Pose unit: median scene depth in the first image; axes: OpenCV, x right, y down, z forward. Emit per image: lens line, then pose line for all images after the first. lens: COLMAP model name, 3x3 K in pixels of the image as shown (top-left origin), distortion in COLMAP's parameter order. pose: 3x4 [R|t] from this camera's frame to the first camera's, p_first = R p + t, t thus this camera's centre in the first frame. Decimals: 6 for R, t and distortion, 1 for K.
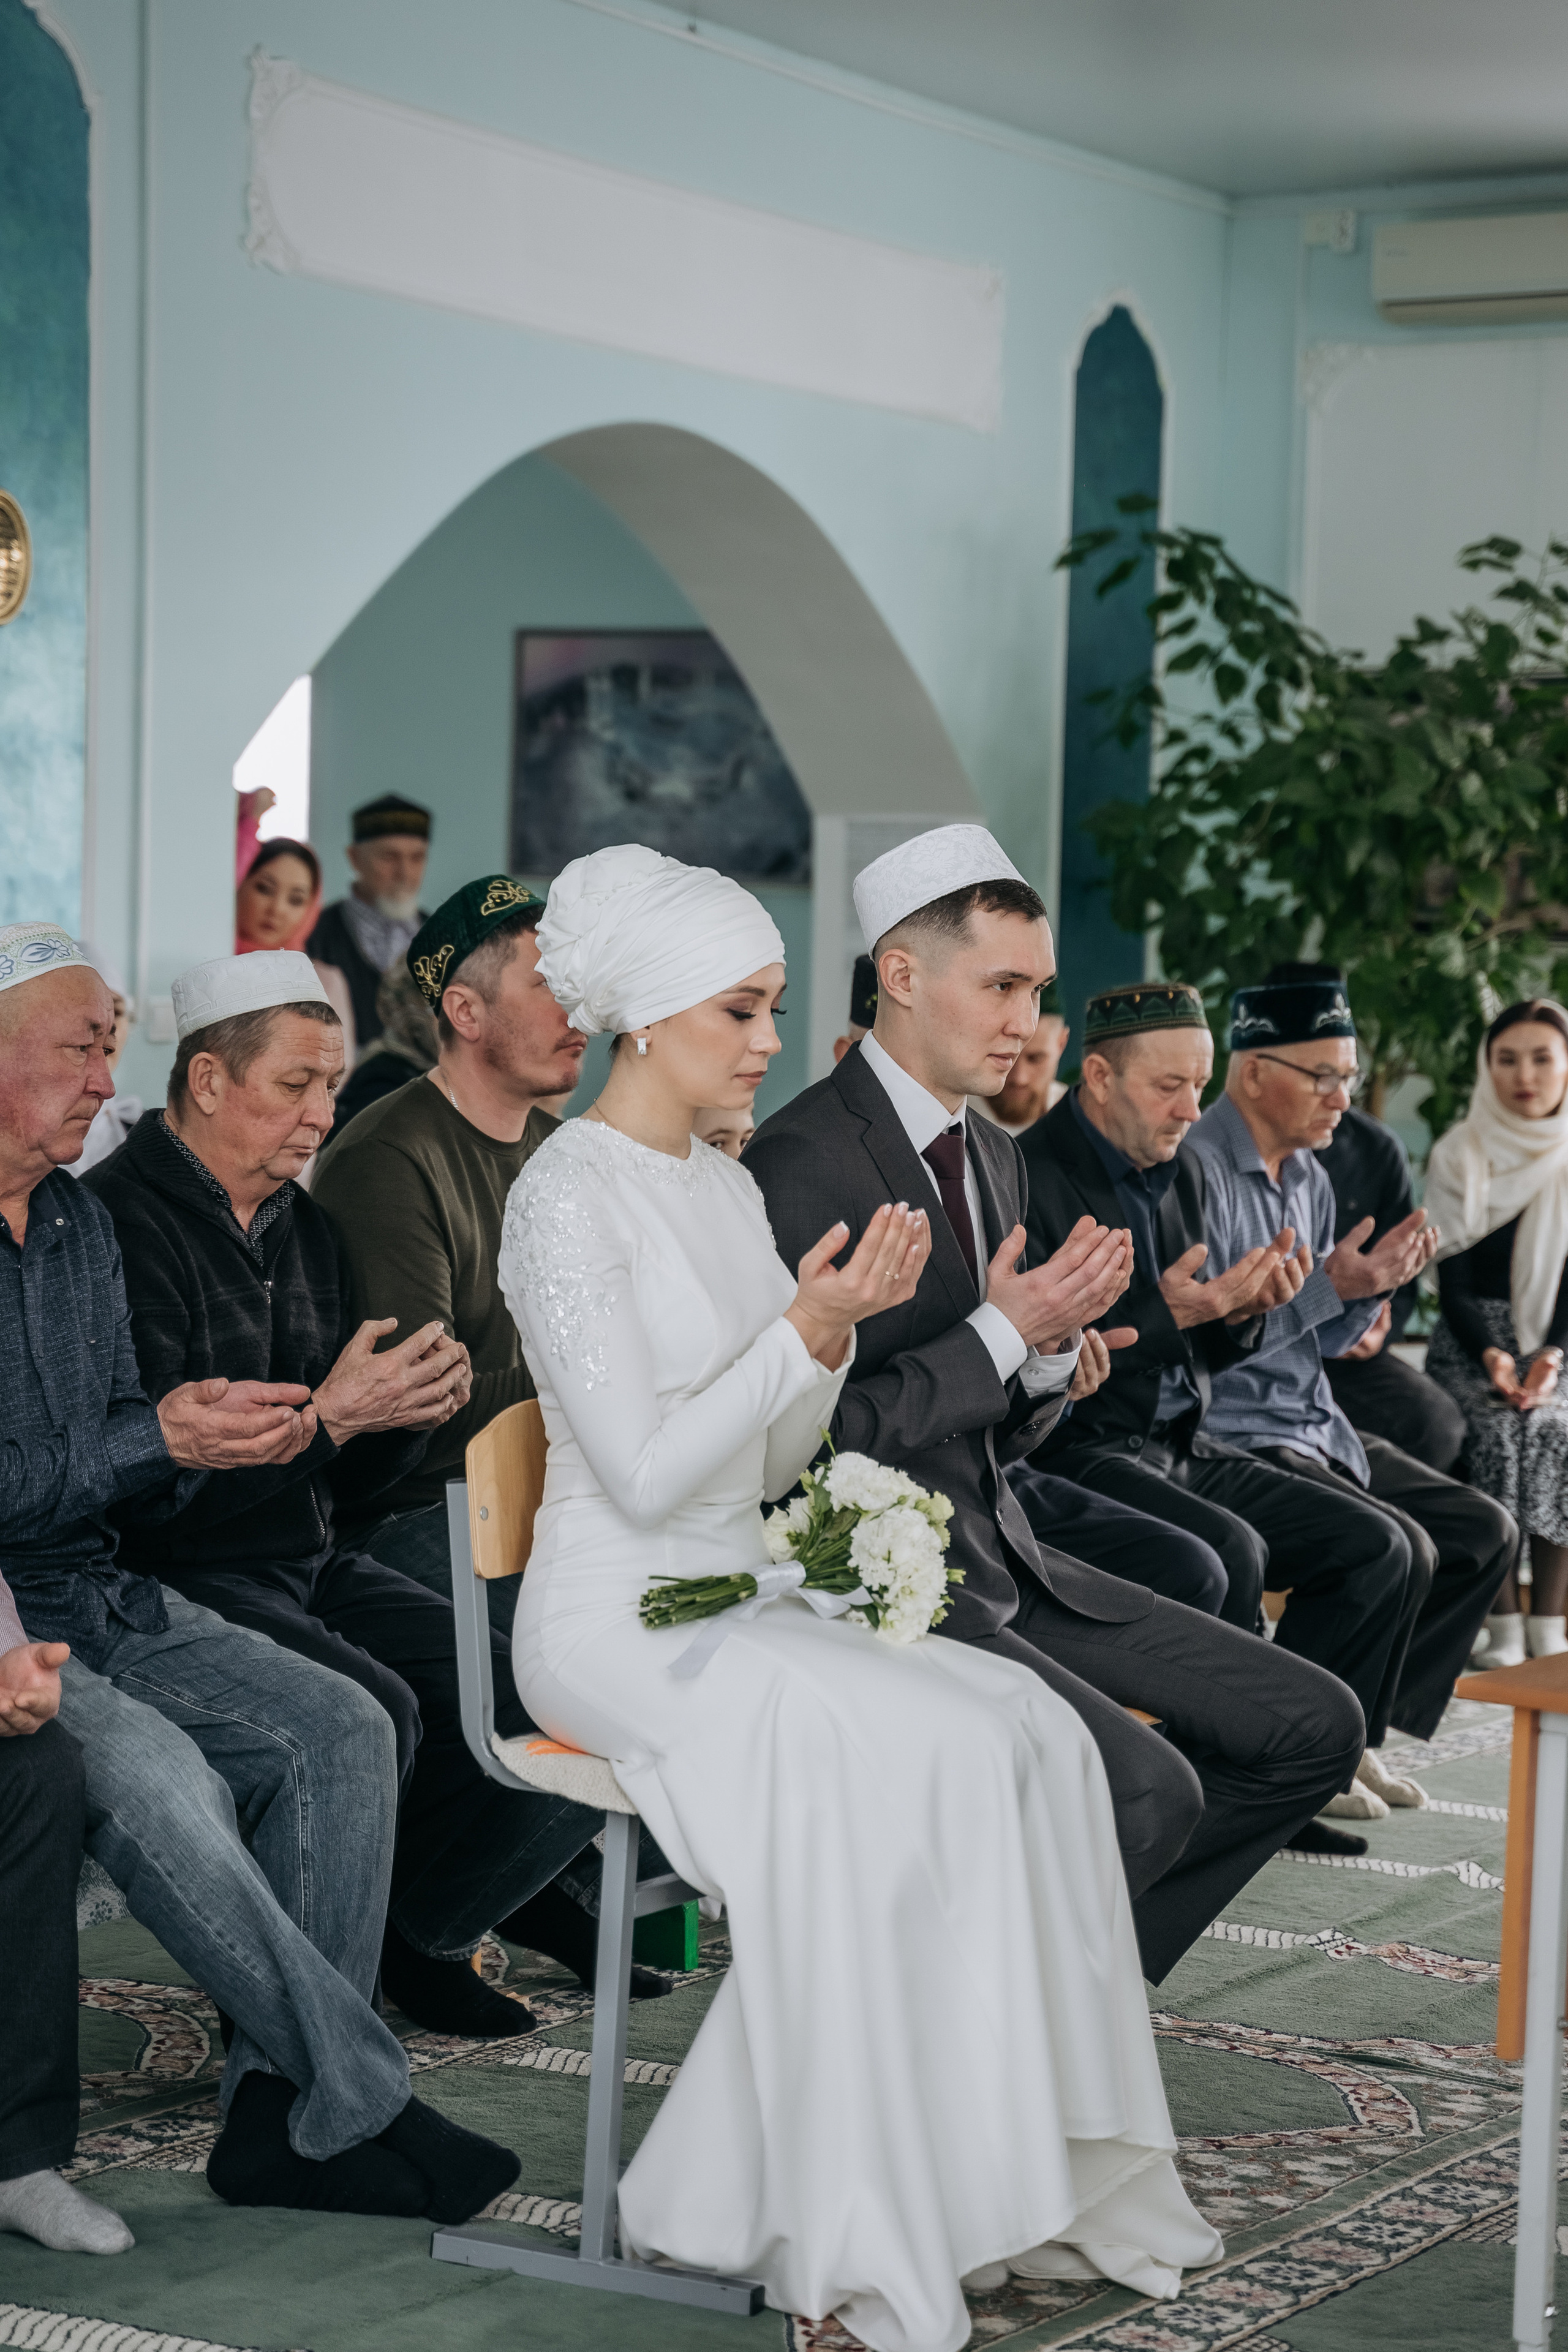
lens RADIAL K [[5087.6, 0, 796.2], [0, 5087.6, 1197.0], [0, 0, 1]] dist [0.198430, 0.000000]
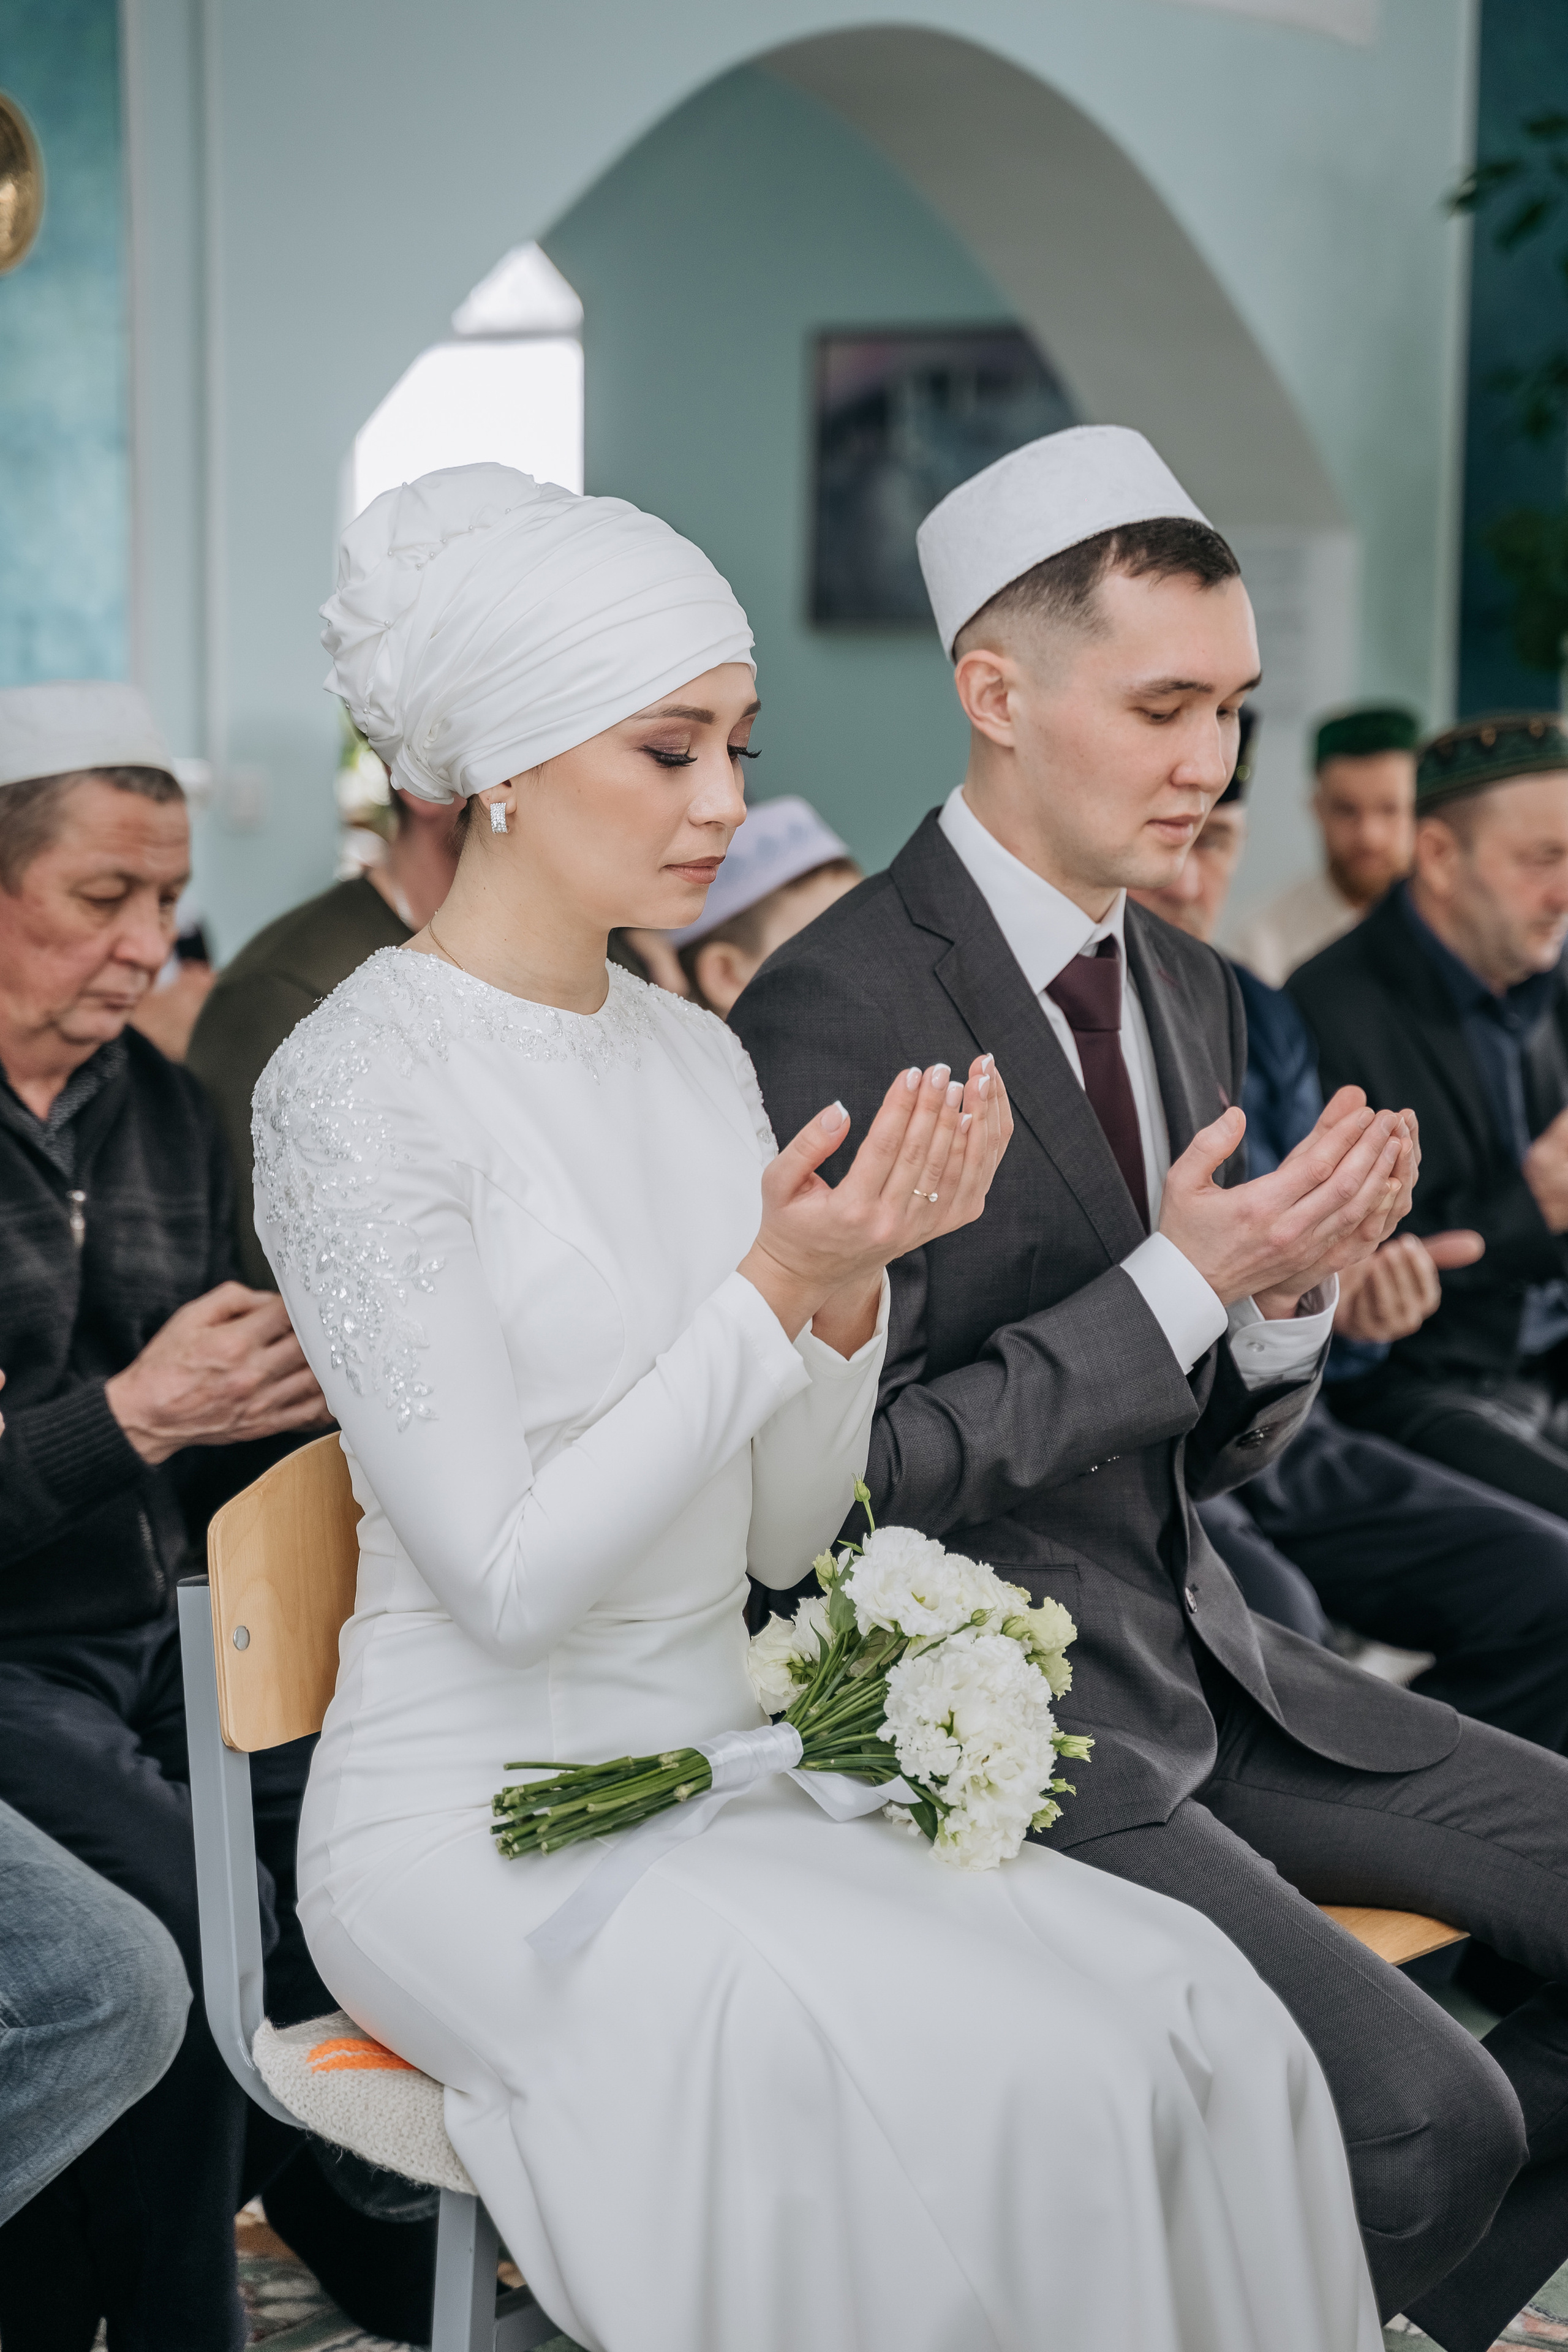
lens RADIAL K [[5087.6, 0, 785.7], [0, 5087.6, 1148.9], [0, 0, 1]] dist [0.198430, 0.000000]
pose [[0.995532, -0.007848, -0.094103, 0.048139], [0.010958, 0.999409, 0.032571, -0.009666], [0.093792, -0.033456, 0.995030, 0.392065]]
